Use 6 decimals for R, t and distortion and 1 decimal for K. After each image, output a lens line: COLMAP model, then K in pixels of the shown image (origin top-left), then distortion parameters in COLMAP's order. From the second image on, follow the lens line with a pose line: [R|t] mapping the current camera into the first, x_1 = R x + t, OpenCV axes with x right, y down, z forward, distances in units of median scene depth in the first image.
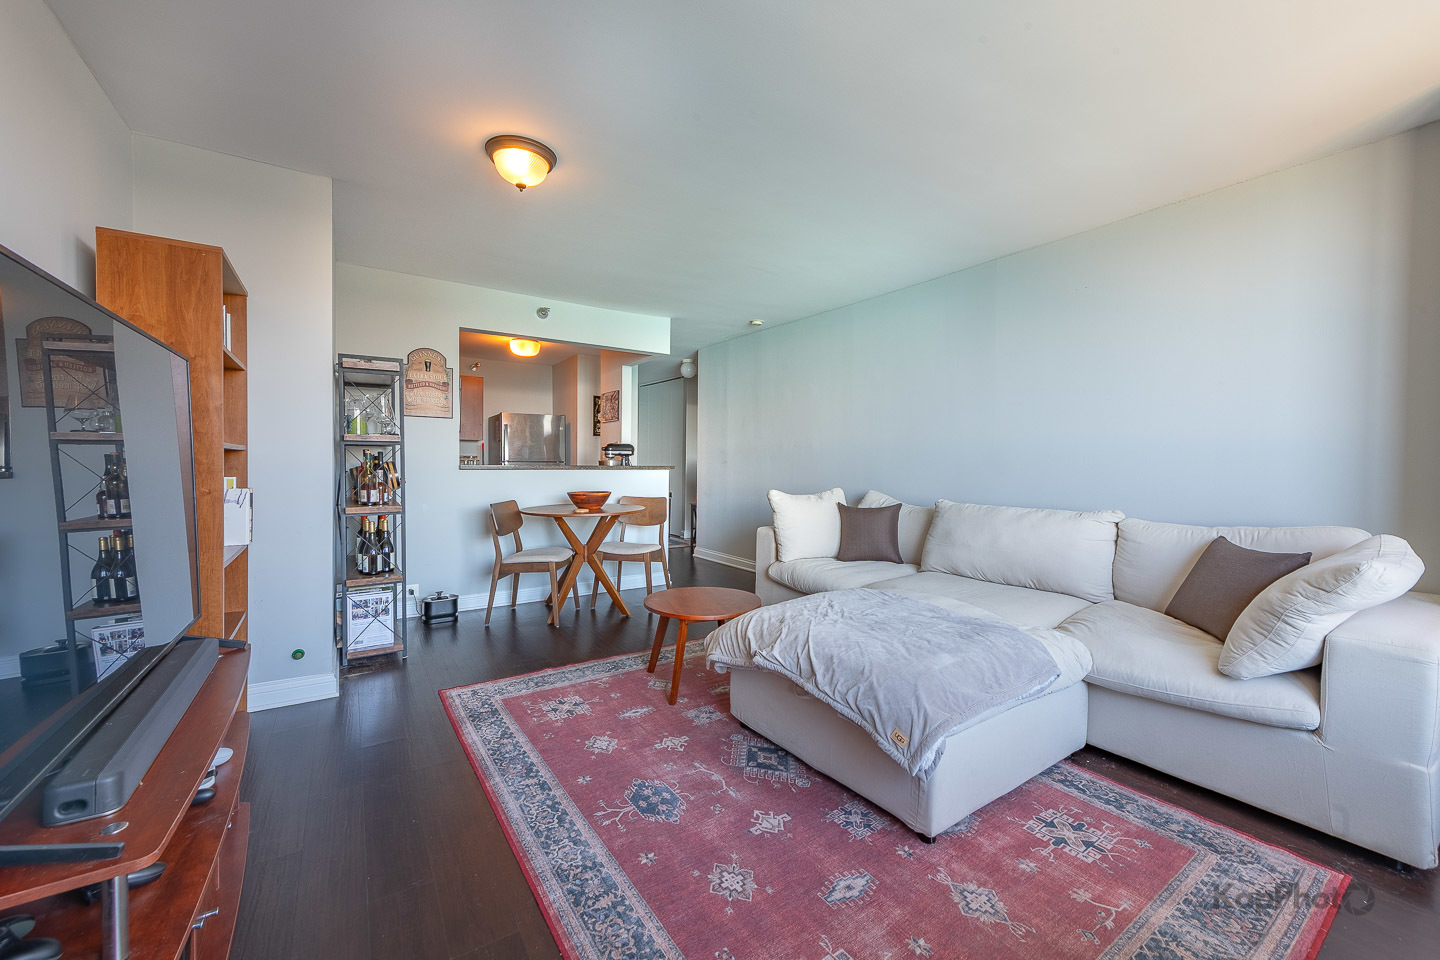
lens RADIAL K [[561.5, 0, 726.1], [0, 561.5, 478.4], [0, 0, 1]] dist [0.000274, -0.005706]
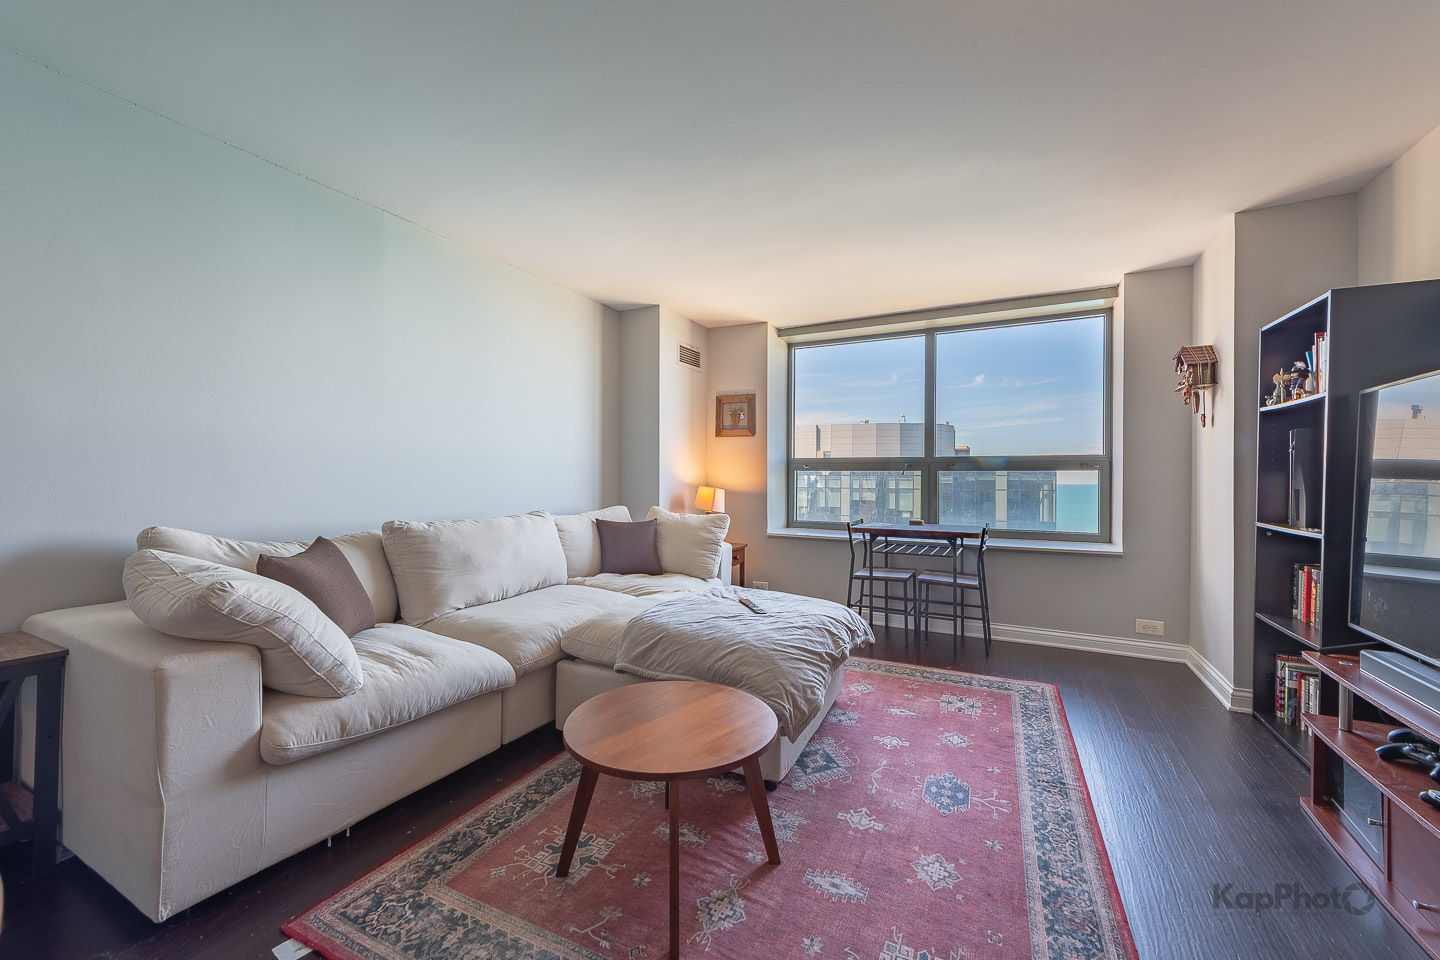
lens RADIAL K [[561.5, 0, 726.1], [0, 561.5, 478.4], [0, 0, 1]] dist [0.000274, -0.005706]
pose [[-0.485555, -0.017837, 0.874024, -0.388282], [0.016313, 0.999433, 0.029459, -0.025243], [-0.874054, 0.028561, -0.484989, 0.862356]]
